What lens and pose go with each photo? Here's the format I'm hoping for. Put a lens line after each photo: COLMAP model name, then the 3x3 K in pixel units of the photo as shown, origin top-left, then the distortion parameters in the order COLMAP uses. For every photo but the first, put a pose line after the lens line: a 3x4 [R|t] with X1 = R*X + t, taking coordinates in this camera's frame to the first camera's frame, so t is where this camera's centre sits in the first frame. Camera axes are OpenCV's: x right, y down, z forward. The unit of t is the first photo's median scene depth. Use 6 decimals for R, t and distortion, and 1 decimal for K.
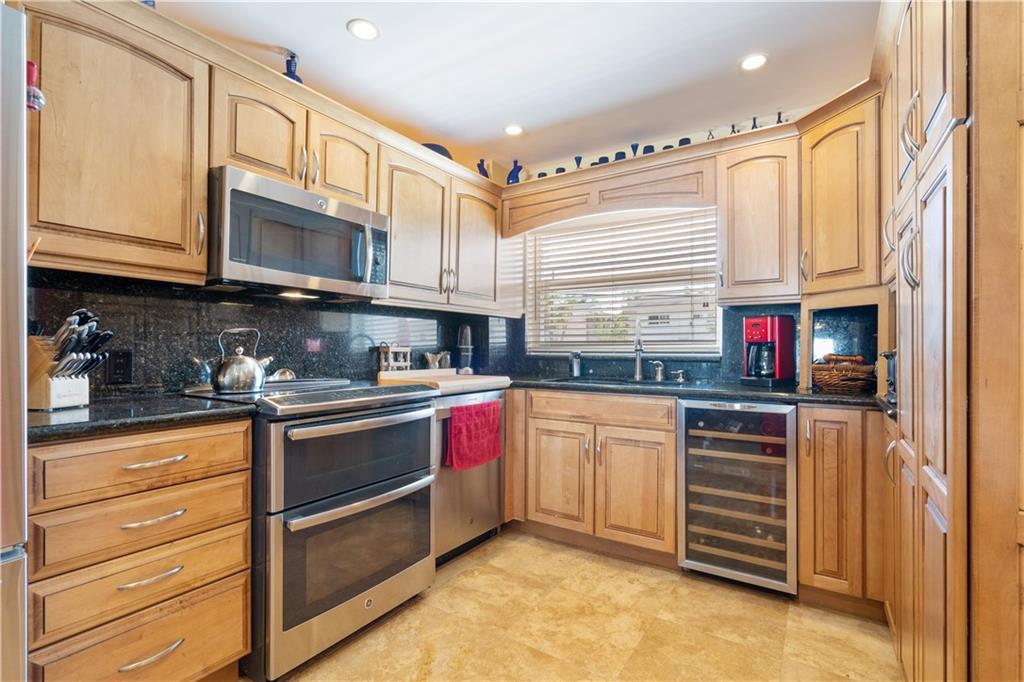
lens RADIAL K [[473.0, 0, 496.9], [0, 473.0, 367.5], [0, 0, 1]] dist [0.001713, -0.000110]
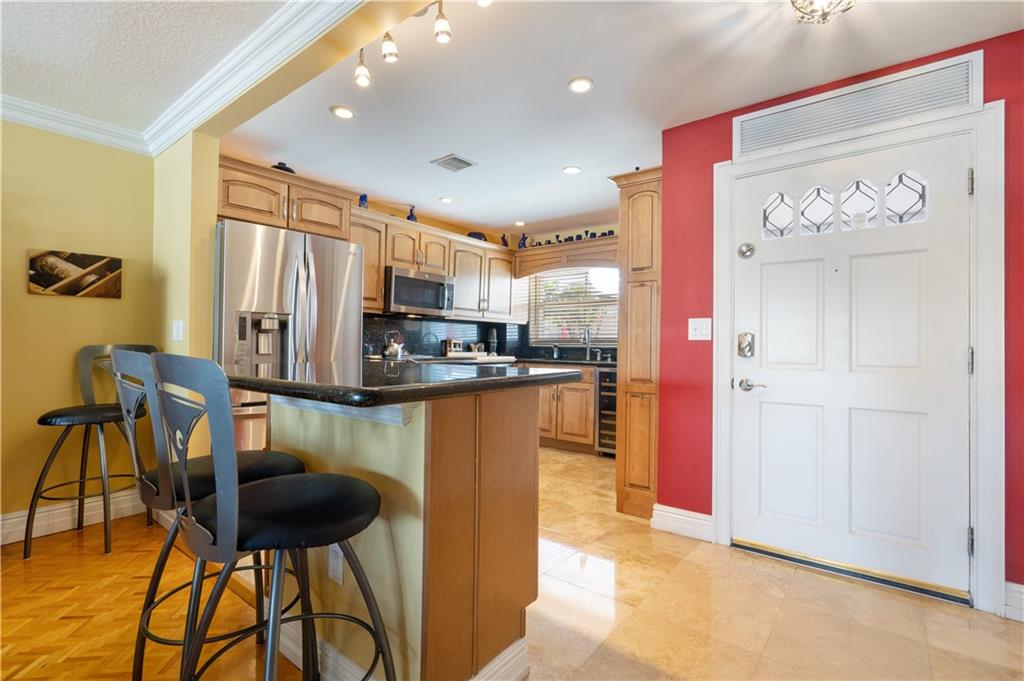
lens RADIAL K [[473.0, 0, 528.7], [0, 473.0, 339.6], [0, 0, 1]] dist [0.001713, -0.000110]
pose [[0.999775, 0.009943, -0.018758, 0.114642], [-0.010902, 0.998604, -0.051684, 0.047927], [0.018218, 0.051877, 0.998487, -0.869180]]
